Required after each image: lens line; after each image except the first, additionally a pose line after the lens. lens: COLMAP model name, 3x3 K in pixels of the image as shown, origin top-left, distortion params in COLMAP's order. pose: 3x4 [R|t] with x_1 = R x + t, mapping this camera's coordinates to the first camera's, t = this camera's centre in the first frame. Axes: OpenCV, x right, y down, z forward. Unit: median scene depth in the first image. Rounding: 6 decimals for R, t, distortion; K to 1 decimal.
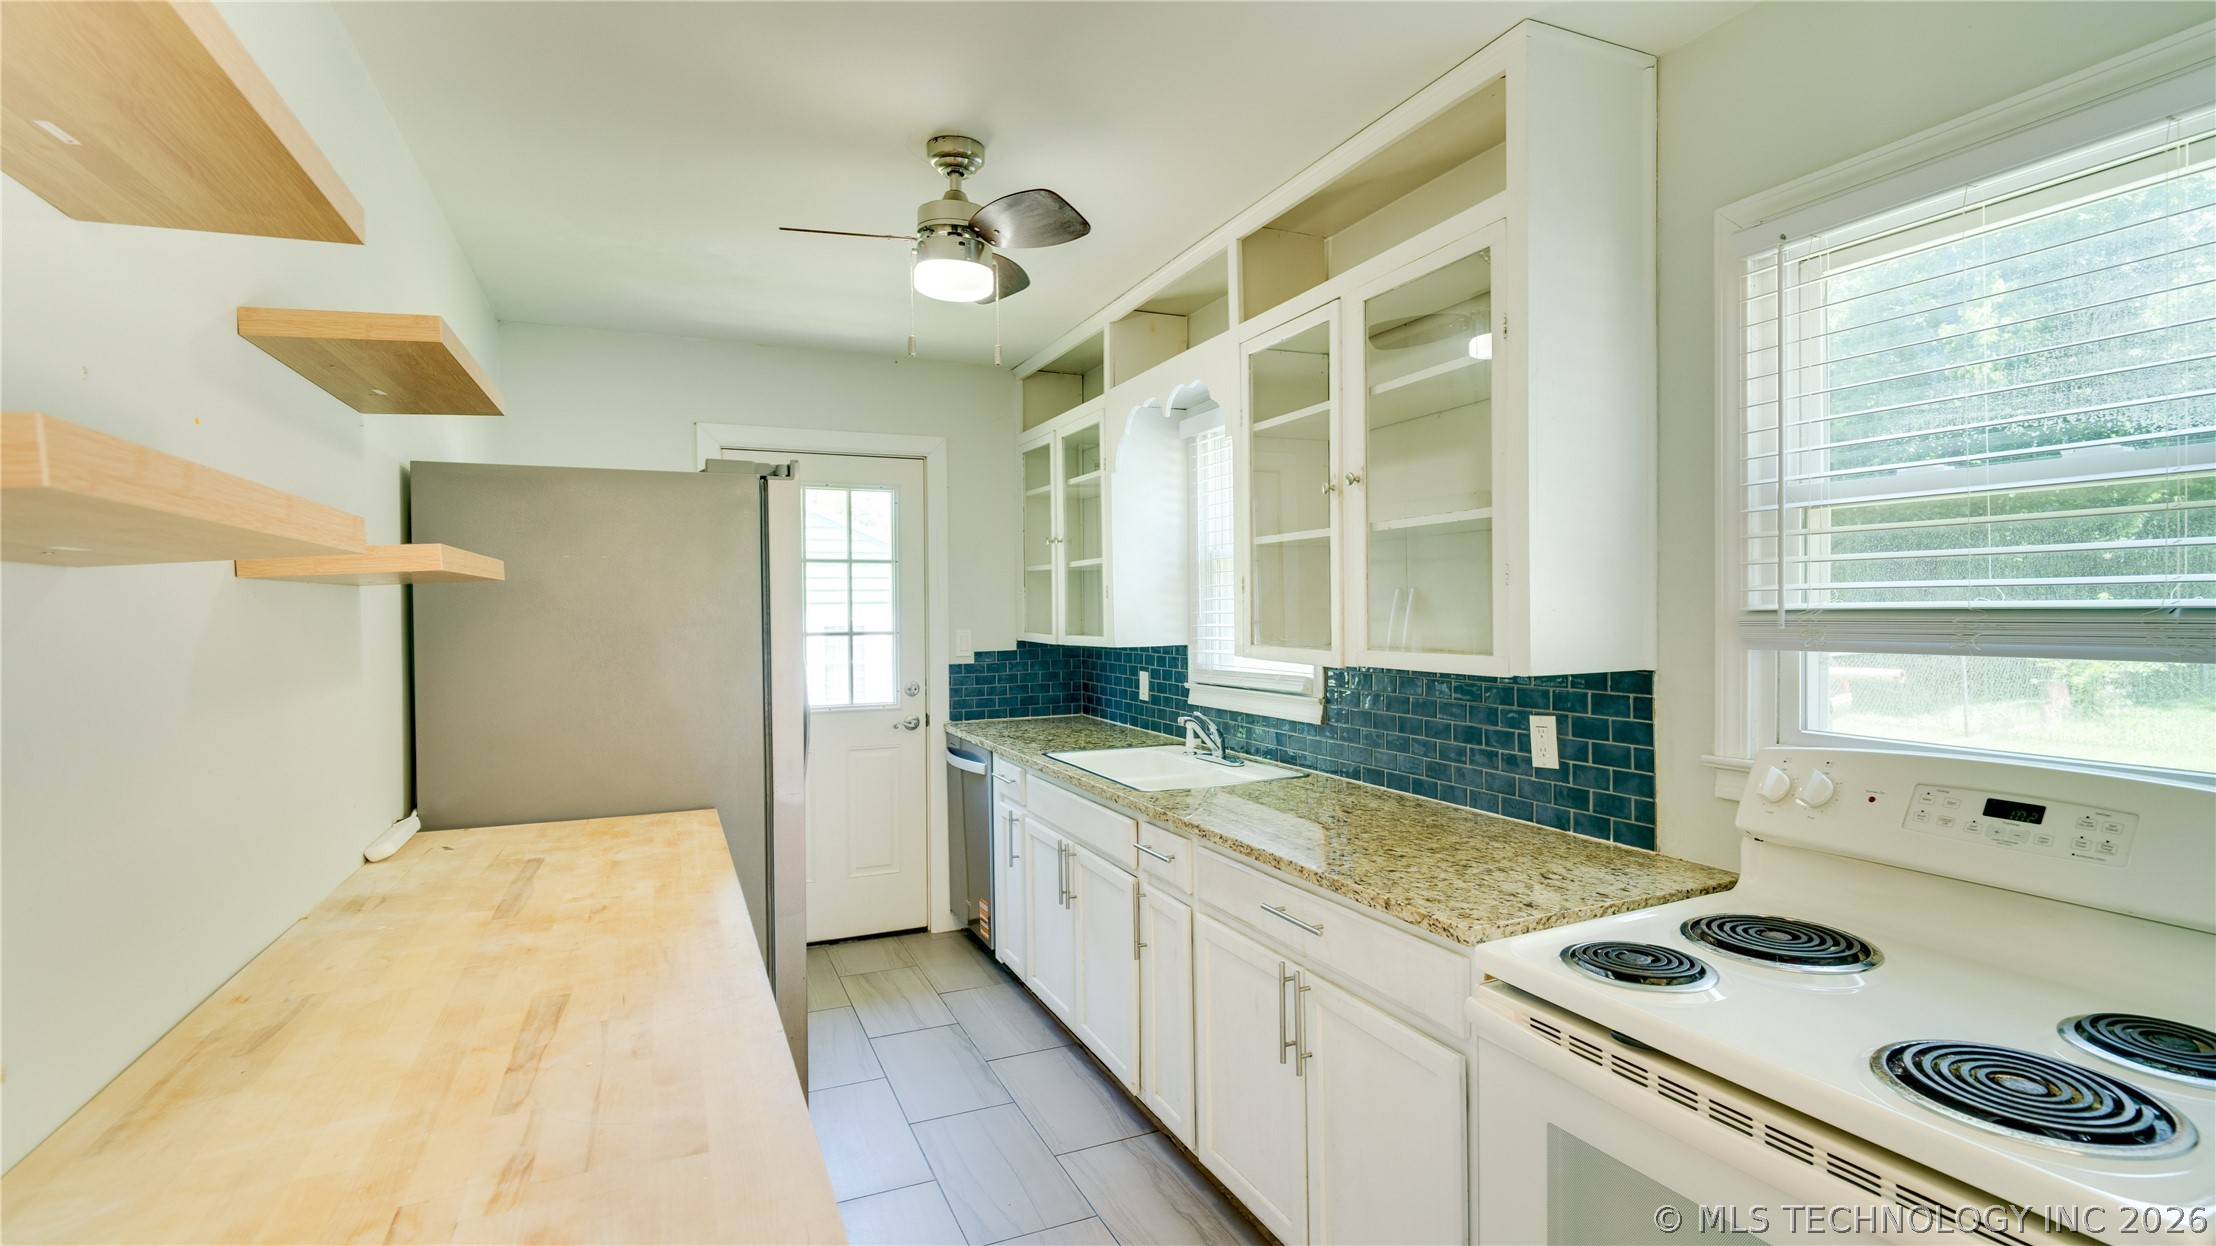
lens RADIAL K [[1028.0, 0, 1108.0], [0, 1028.0, 623.0], [0, 0, 1]] dist [0.008254, -0.008565]
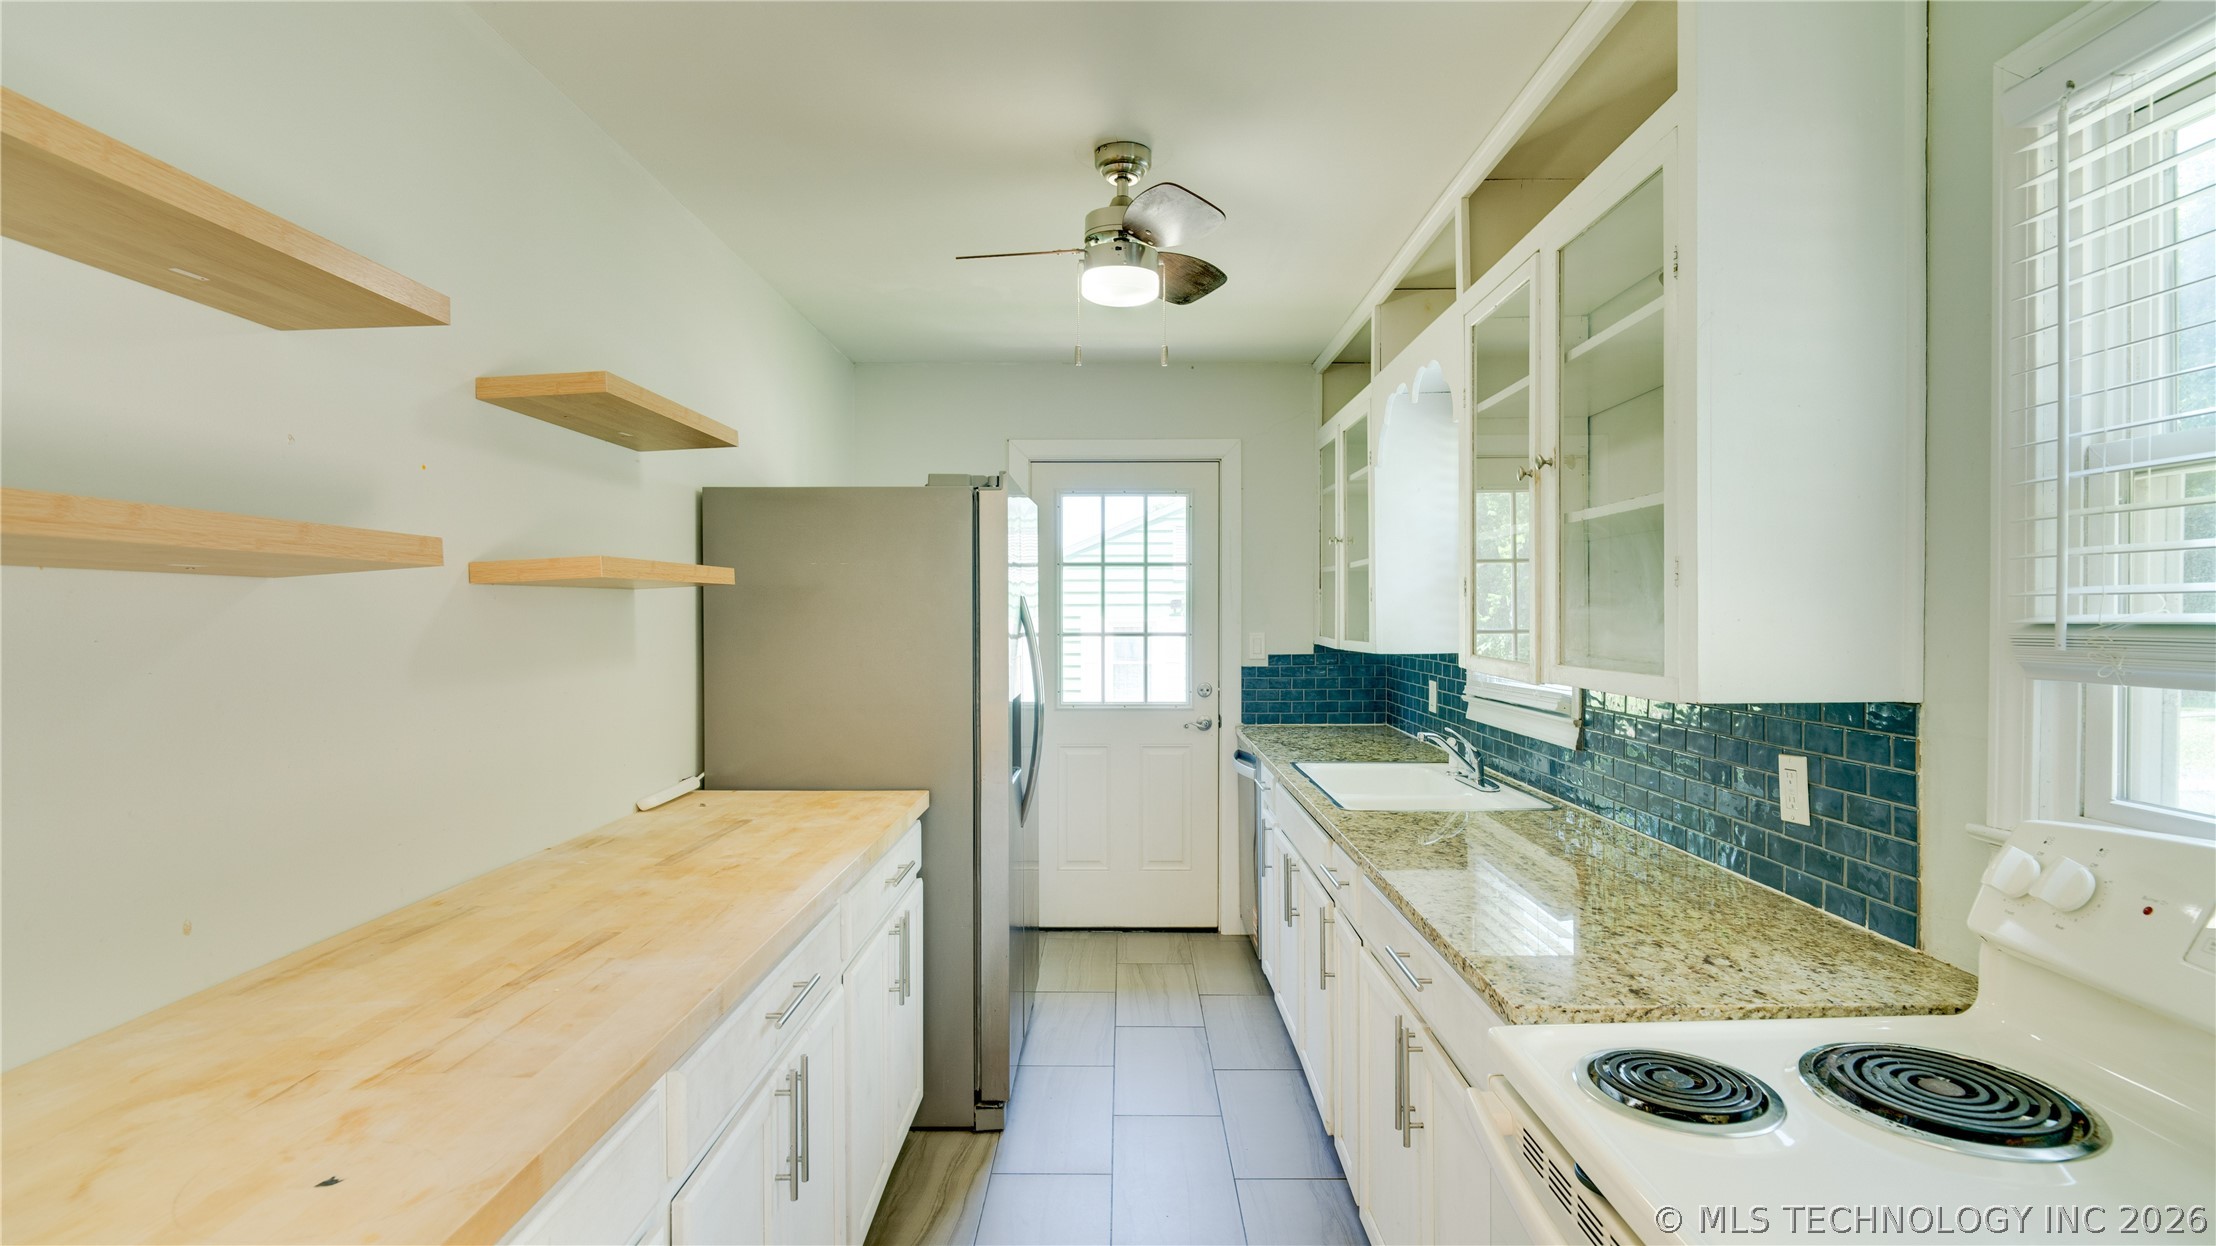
lens RADIAL K [[1028.0, 0, 1108.0], [0, 1028.0, 623.0], [0, 0, 1]] dist [0.008254, -0.008565]
pose [[0.911301, 0.012555, -0.411548, 0.271917], [-0.012916, 0.999915, 0.001904, -0.004568], [0.411537, 0.003580, 0.911386, 0.081662]]
